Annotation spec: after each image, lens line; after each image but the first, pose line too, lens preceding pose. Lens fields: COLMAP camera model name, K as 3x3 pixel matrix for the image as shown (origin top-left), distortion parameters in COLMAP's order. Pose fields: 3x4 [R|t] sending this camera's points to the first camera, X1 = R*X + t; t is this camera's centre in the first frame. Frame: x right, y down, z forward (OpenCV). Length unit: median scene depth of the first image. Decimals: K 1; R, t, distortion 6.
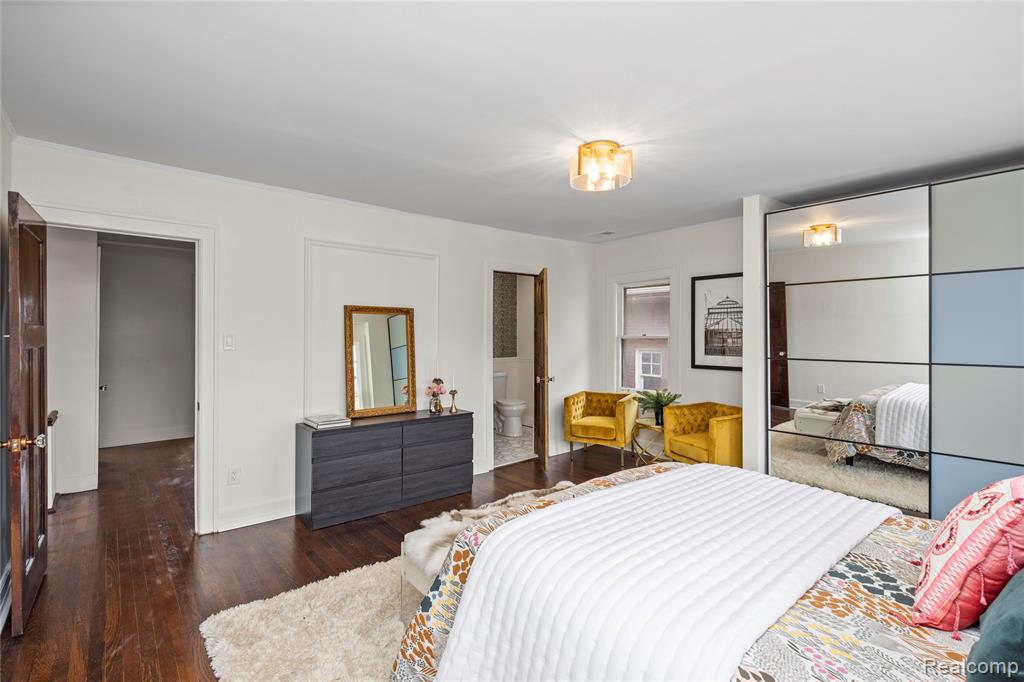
lens RADIAL K [[470.5, 0, 508.2], [0, 470.5, 337.6], [0, 0, 1]] dist [-0.004735, -0.000275]
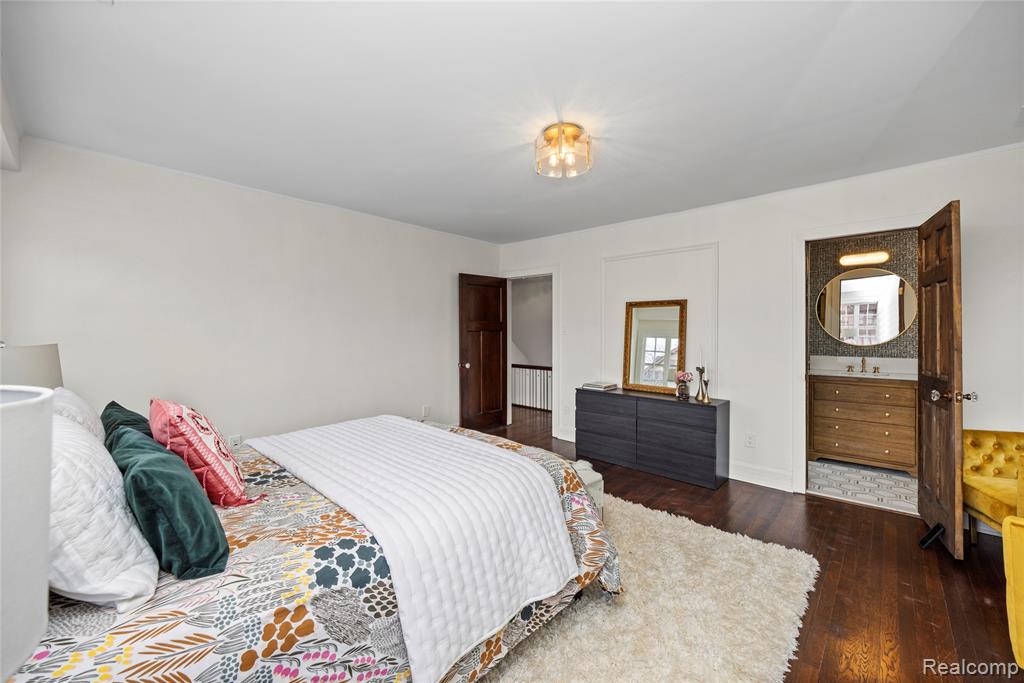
lens RADIAL K [[414.1, 0, 507.6], [0, 414.1, 334.5], [0, 0, 1]] dist [-0.000516, -0.000105]
pose [[0.127179, -0.000057, -0.991880, 0.737047], [-0.011134, 0.999937, -0.001485, 0.025960], [0.991817, 0.011232, 0.127170, 0.516432]]
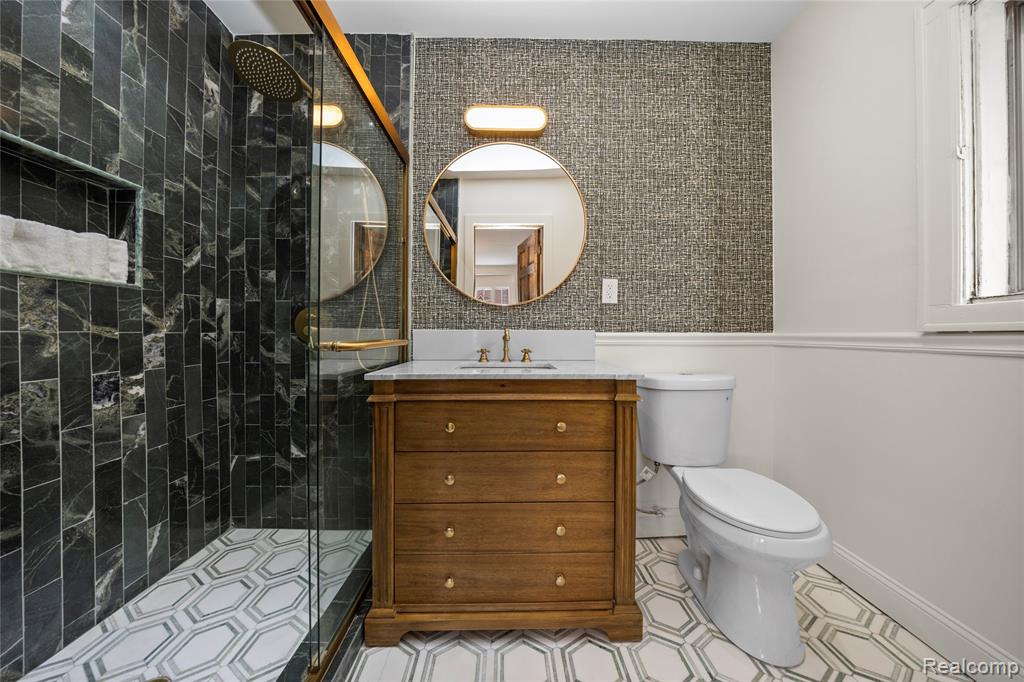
lens RADIAL K [[316.3, 0, 513.3], [0, 316.3, 335.4], [0, 0, 1]] dist [-0.017370, 0.001838]
pose [[0.787061, 0.009457, -0.616803, 0.199111], [-0.010553, 0.999943, 0.001866, 0.066833], [0.616785, 0.005040, 0.787115, 1.095840]]
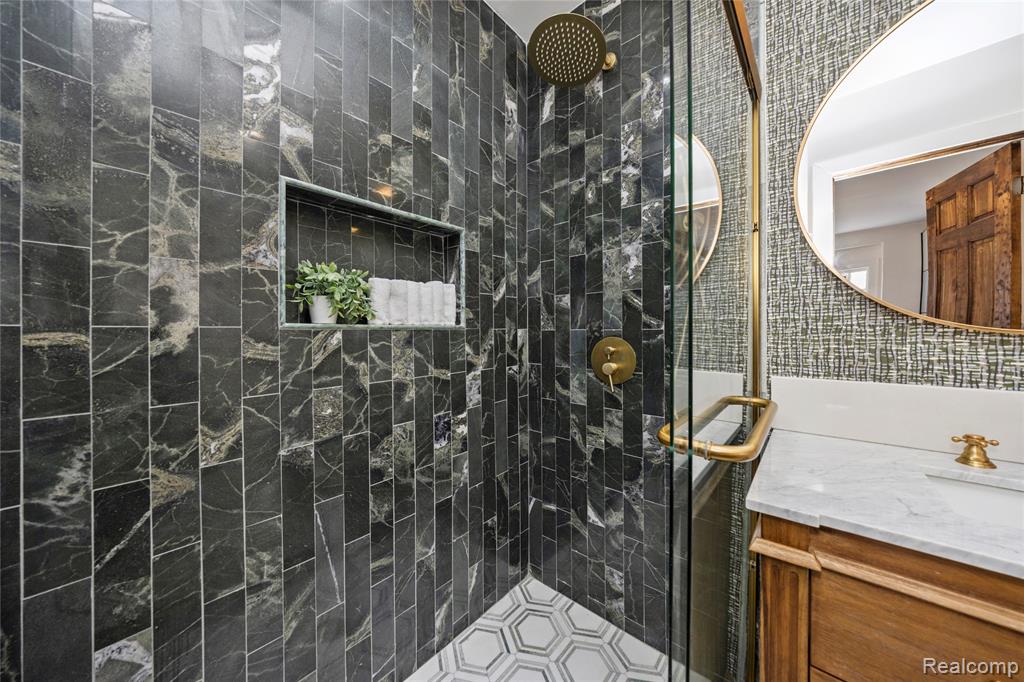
lens RADIAL K [[347.9, 0, 511.1], [0, 347.9, 330.1], [0, 0, 1]] dist [-0.003687, 0.000318]
pose [[0.161659, 0.001025, -0.986846, 0.109356], [-0.001293, 0.999999, 0.000827, 0.038023], [0.986846, 0.001142, 0.161660, 1.098067]]
